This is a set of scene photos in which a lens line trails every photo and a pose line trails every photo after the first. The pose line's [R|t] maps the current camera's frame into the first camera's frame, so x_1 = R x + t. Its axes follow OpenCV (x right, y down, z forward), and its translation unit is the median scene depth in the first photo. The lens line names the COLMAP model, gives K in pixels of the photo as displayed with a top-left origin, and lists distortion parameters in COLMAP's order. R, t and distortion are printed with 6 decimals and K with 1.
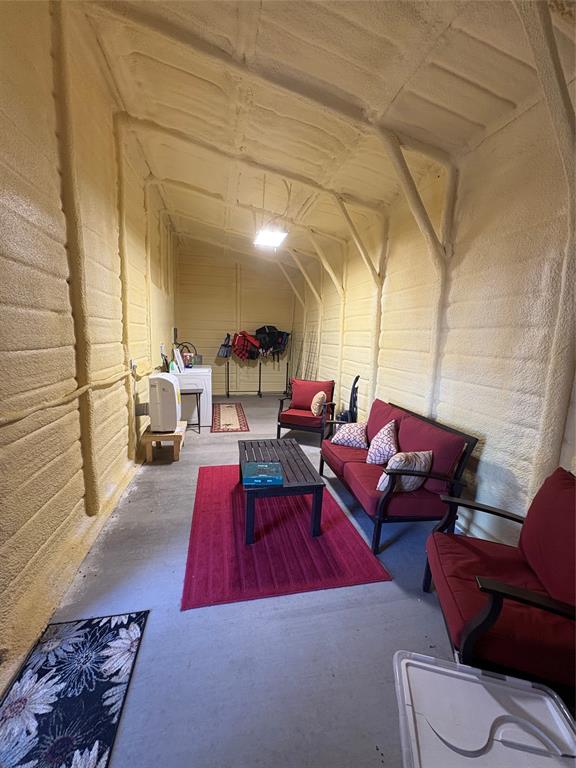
lens RADIAL K [[302.7, 0, 288.0], [0, 302.7, 384.0], [0, 0, 1]] dist [0.001080, -0.000201]
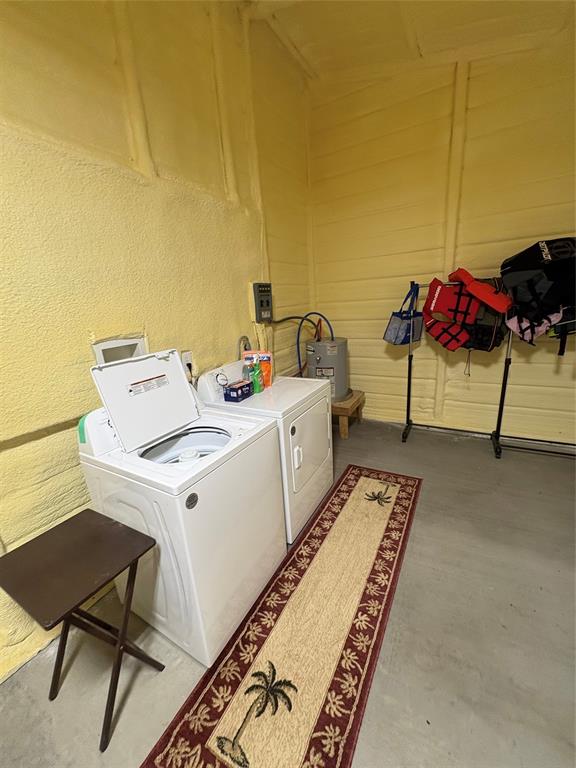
lens RADIAL K [[302.7, 0, 288.0], [0, 302.7, 384.0], [0, 0, 1]] dist [0.001080, -0.000201]
pose [[0.729832, 0.109112, -0.674863, -0.039393], [-0.013137, 0.989237, 0.145733, -0.091120], [0.683500, -0.097495, 0.723410, 0.592410]]
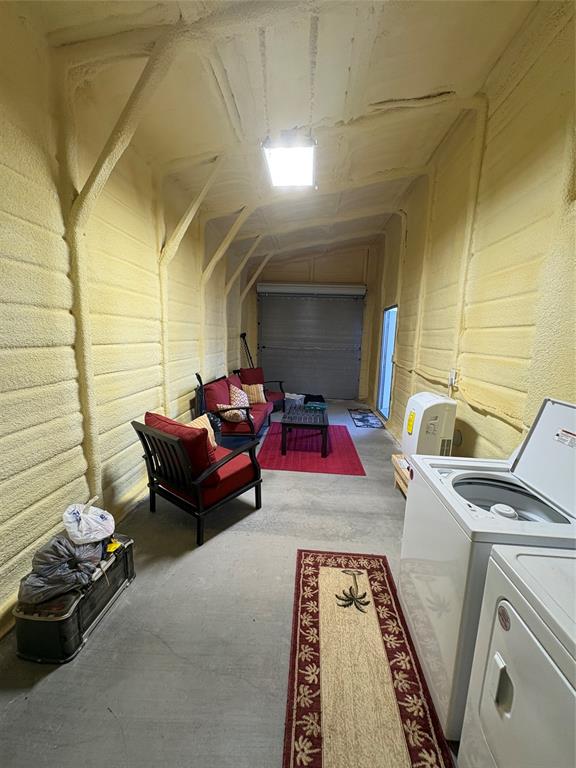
lens RADIAL K [[302.7, 0, 288.0], [0, 302.7, 384.0], [0, 0, 1]] dist [0.001080, -0.000201]
pose [[-0.953741, -0.108719, 0.280283, -0.136611], [-0.016442, 0.949788, 0.312462, -0.140179], [-0.300180, 0.293399, -0.907639, 0.867808]]
